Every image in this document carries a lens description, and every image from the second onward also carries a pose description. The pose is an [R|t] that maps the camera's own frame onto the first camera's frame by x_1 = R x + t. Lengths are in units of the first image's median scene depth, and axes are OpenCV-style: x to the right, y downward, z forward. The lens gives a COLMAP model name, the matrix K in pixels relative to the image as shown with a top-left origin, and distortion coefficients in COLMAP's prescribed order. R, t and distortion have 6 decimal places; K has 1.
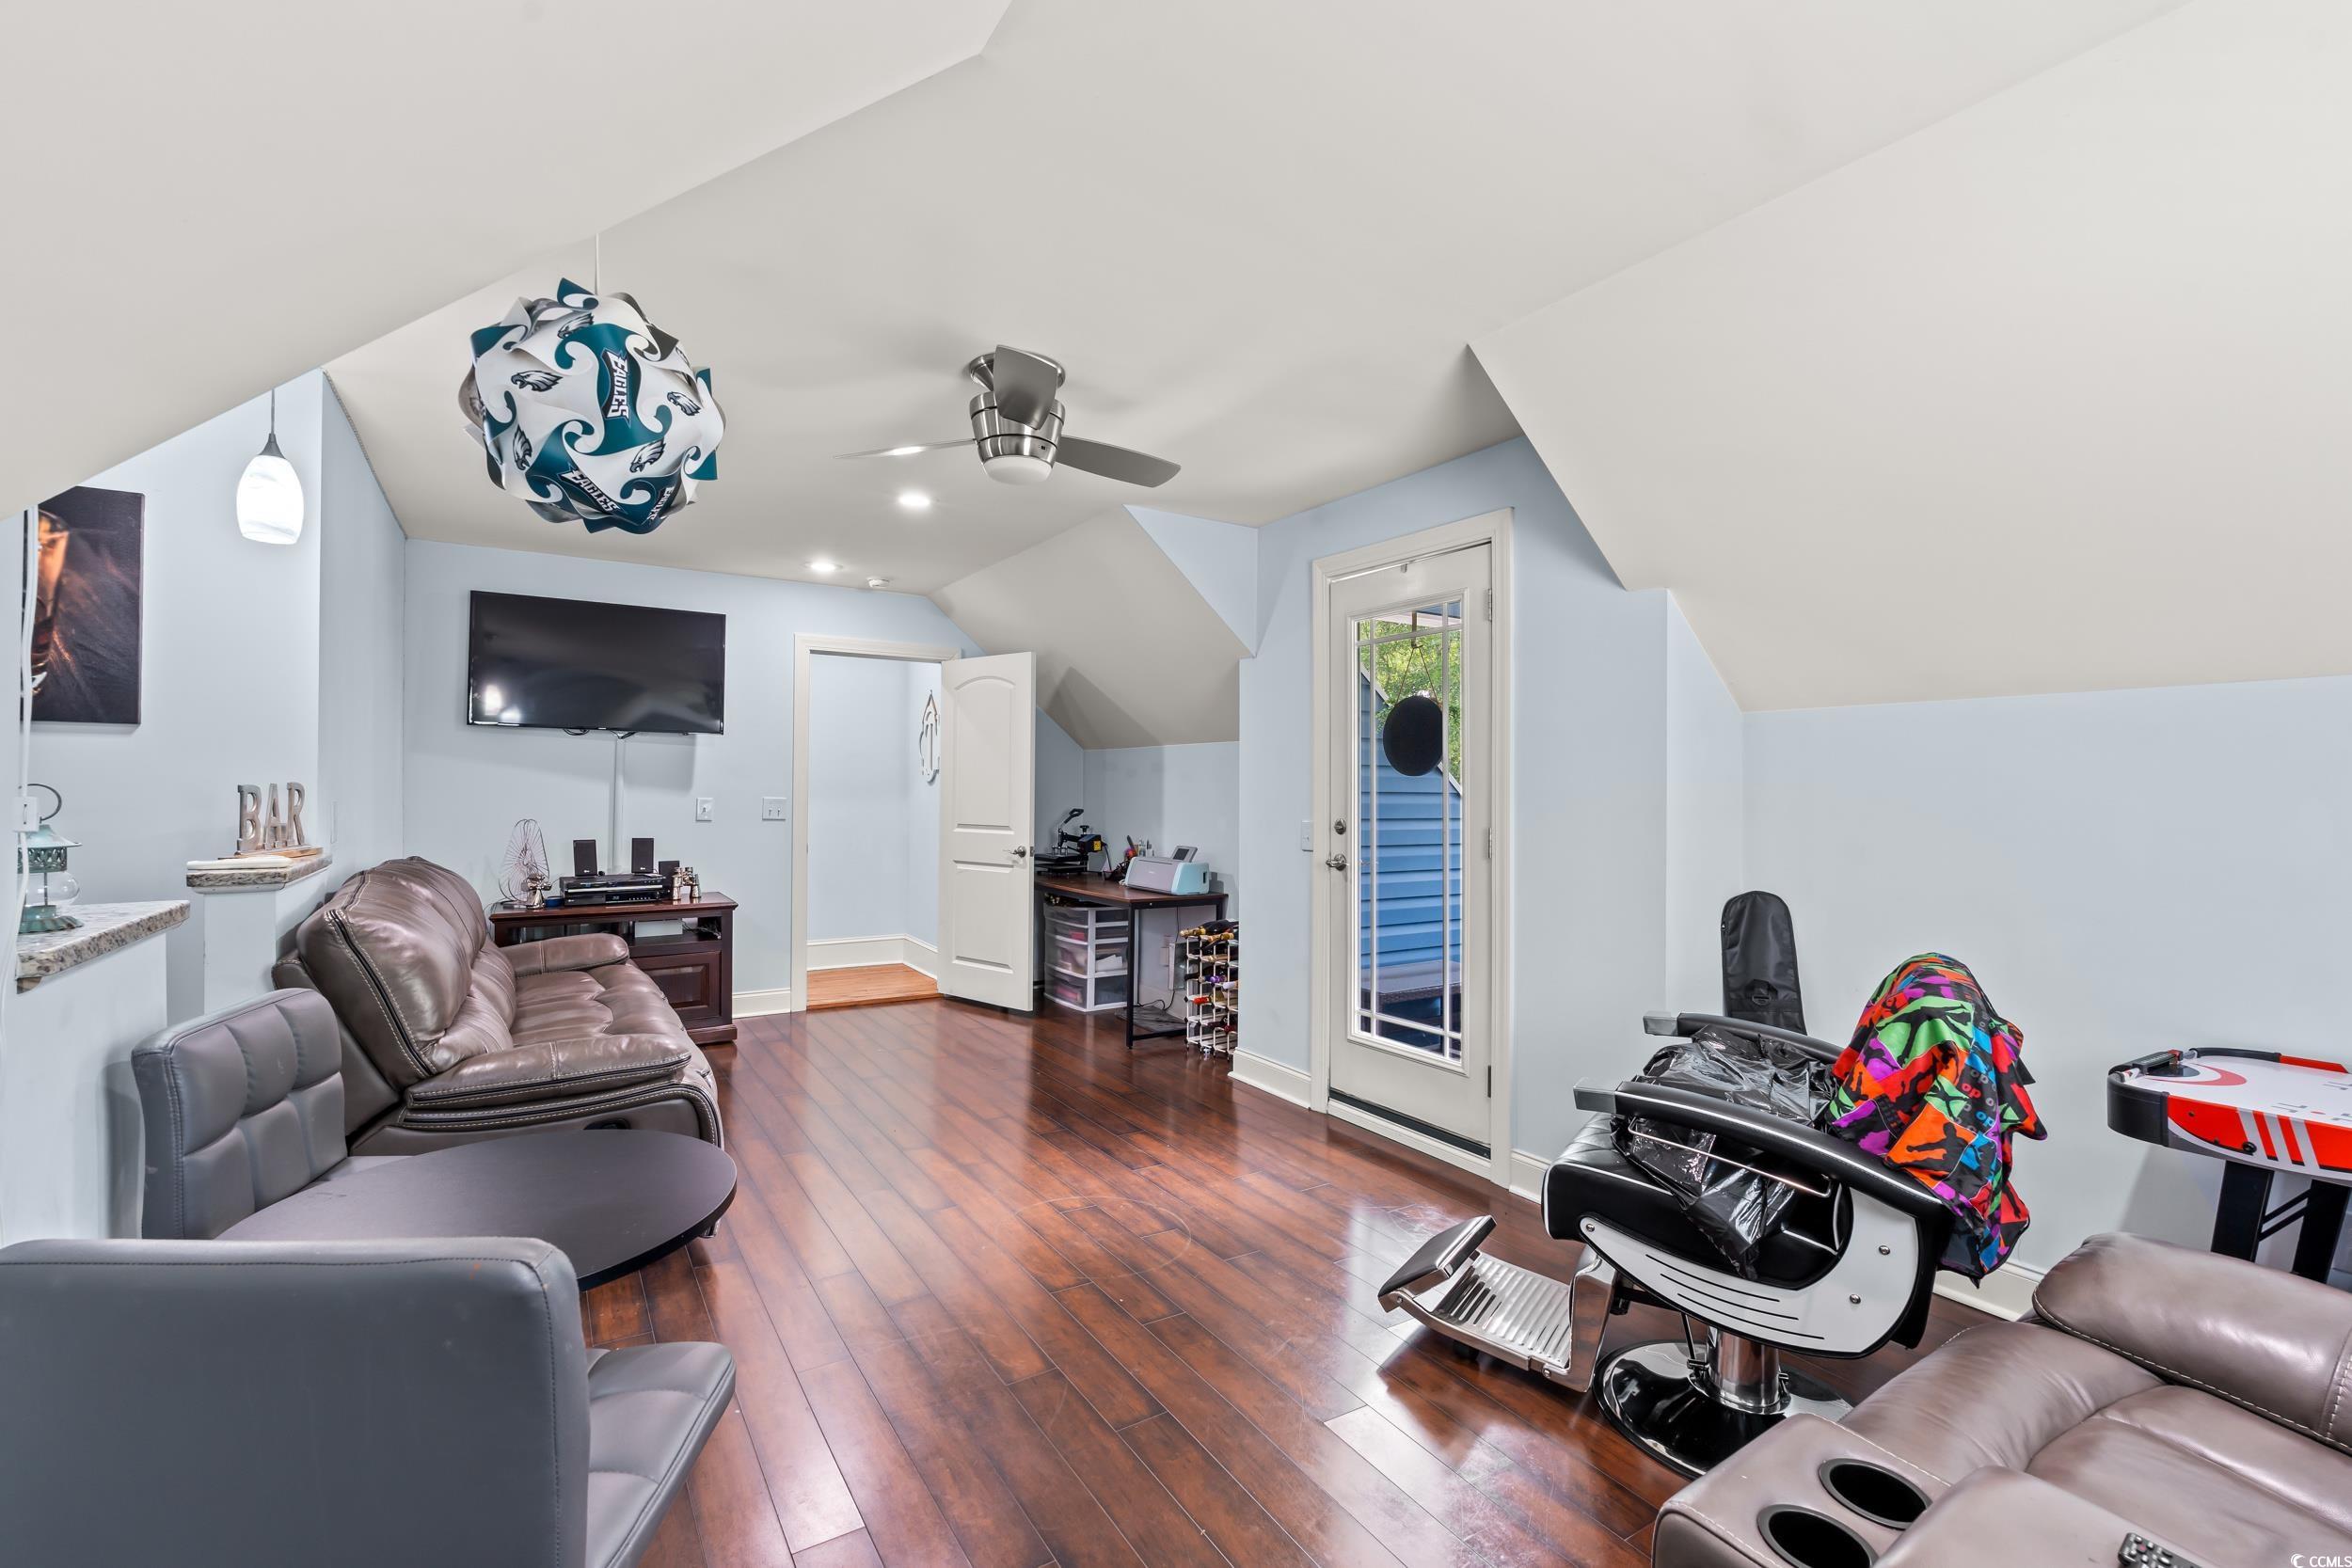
lens RADIAL K [[1033.4, 0, 1166.0], [0, 1033.4, 785.6], [0, 0, 1]] dist [-0.010396, -0.000233]
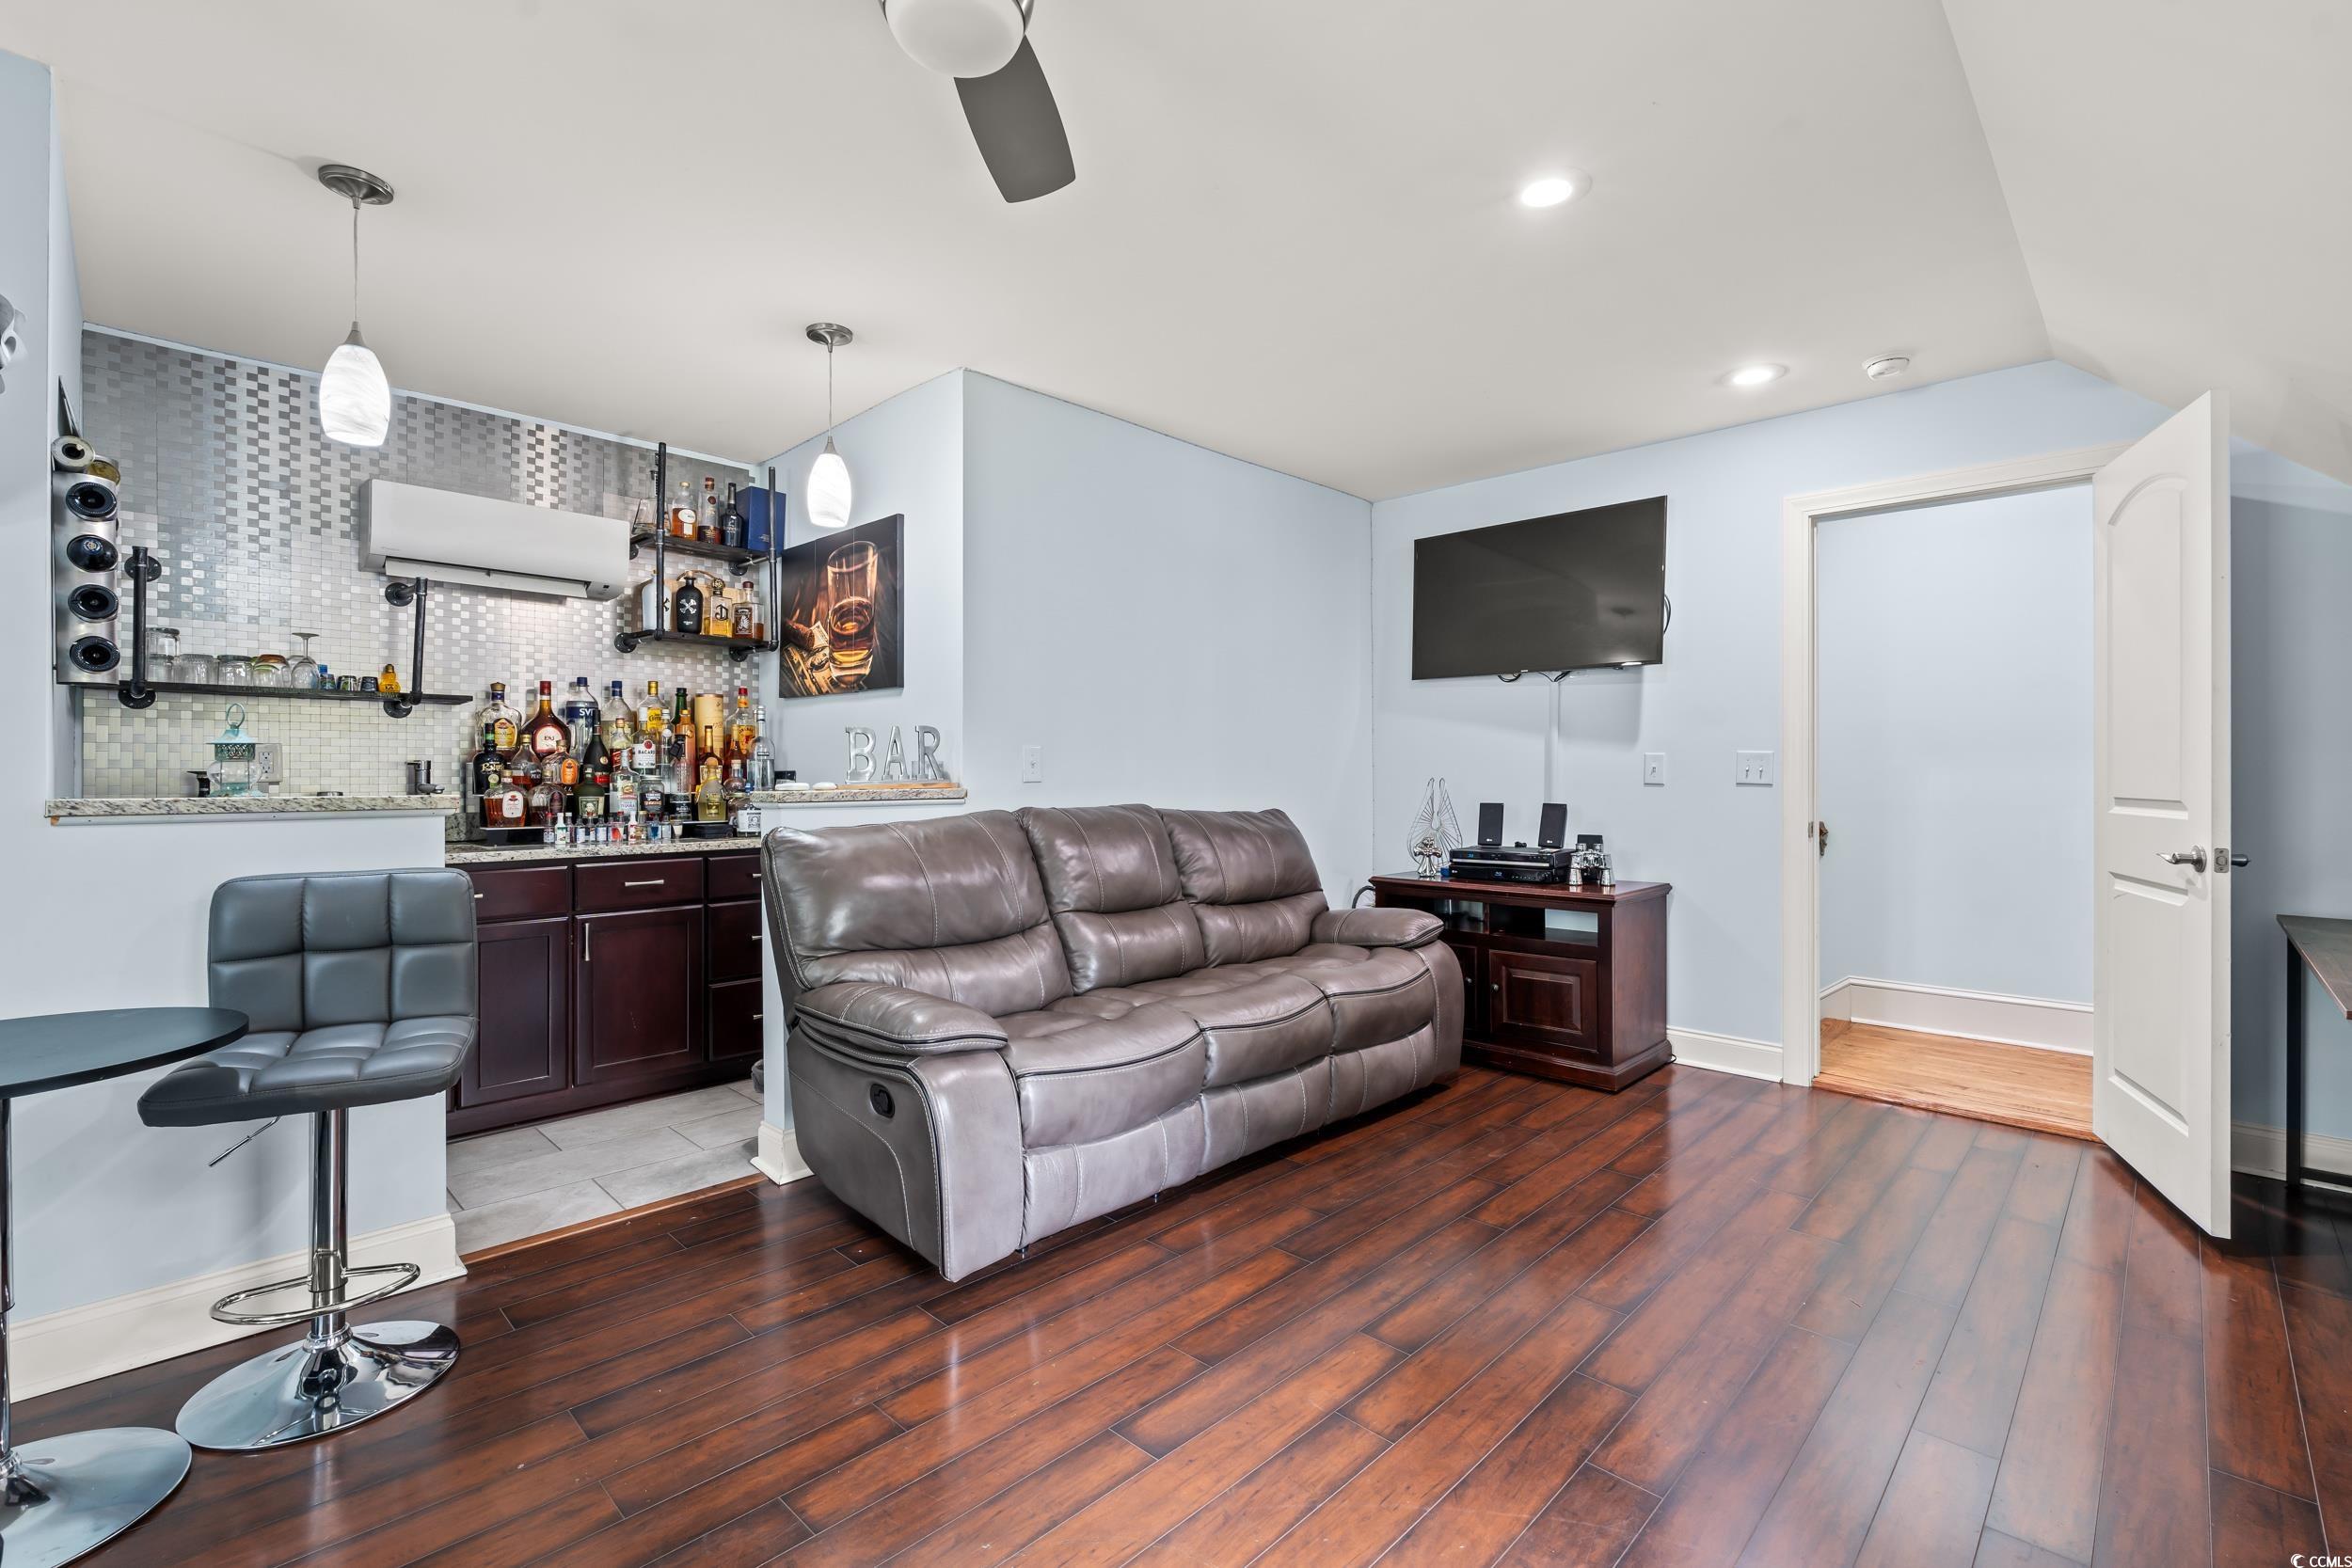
lens RADIAL K [[1033.4, 0, 1177.9], [0, 1033.4, 777.7], [0, 0, 1]] dist [-0.010396, -0.000233]
pose [[0.250431, -0.003936, -0.968126, 0.187722], [0.004071, 0.999987, -0.003012, 0.031452], [0.968126, -0.003187, 0.250444, 0.512134]]
